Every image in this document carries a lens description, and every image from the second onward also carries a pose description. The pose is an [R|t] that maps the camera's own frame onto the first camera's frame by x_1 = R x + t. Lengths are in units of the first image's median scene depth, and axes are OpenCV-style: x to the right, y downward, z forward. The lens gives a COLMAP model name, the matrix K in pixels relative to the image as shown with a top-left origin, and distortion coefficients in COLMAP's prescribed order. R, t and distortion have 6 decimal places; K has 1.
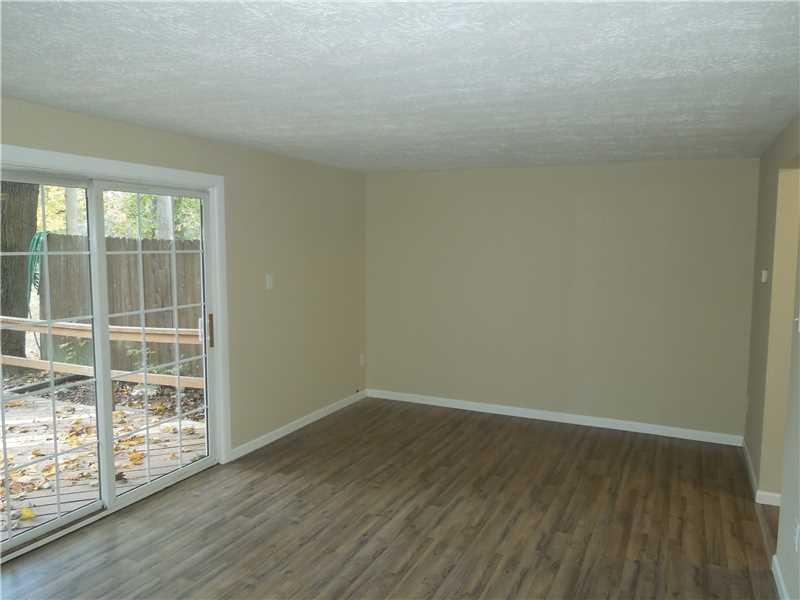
lens RADIAL K [[599.1, 0, 399.1], [0, 599.1, 299.7], [0, 0, 1]] dist [0.003471, -0.000254]
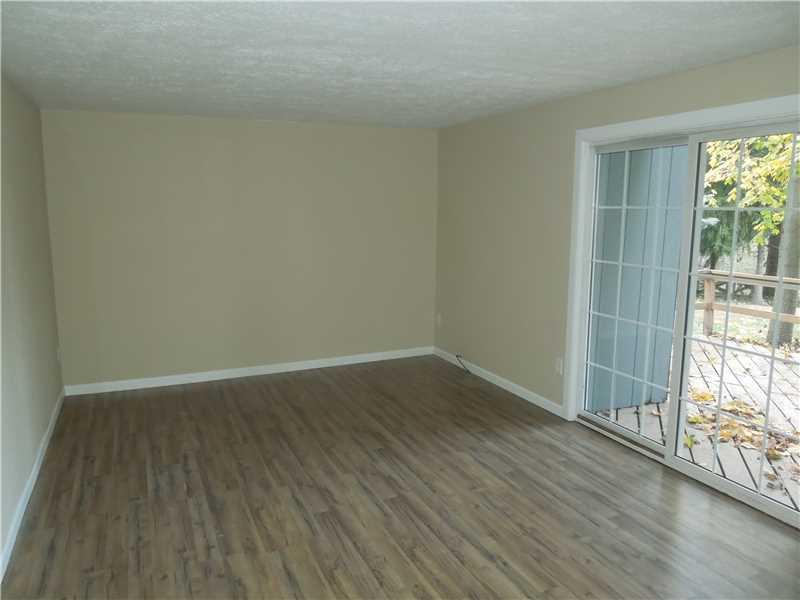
lens RADIAL K [[599.1, 0, 399.0], [0, 599.1, 300.3], [0, 0, 1]] dist [0.003471, -0.000254]
pose [[-0.646952, 0.107440, -0.754924, 0.590204], [-0.081927, 0.974499, 0.208899, -0.100184], [0.758117, 0.196996, -0.621652, 1.307816]]
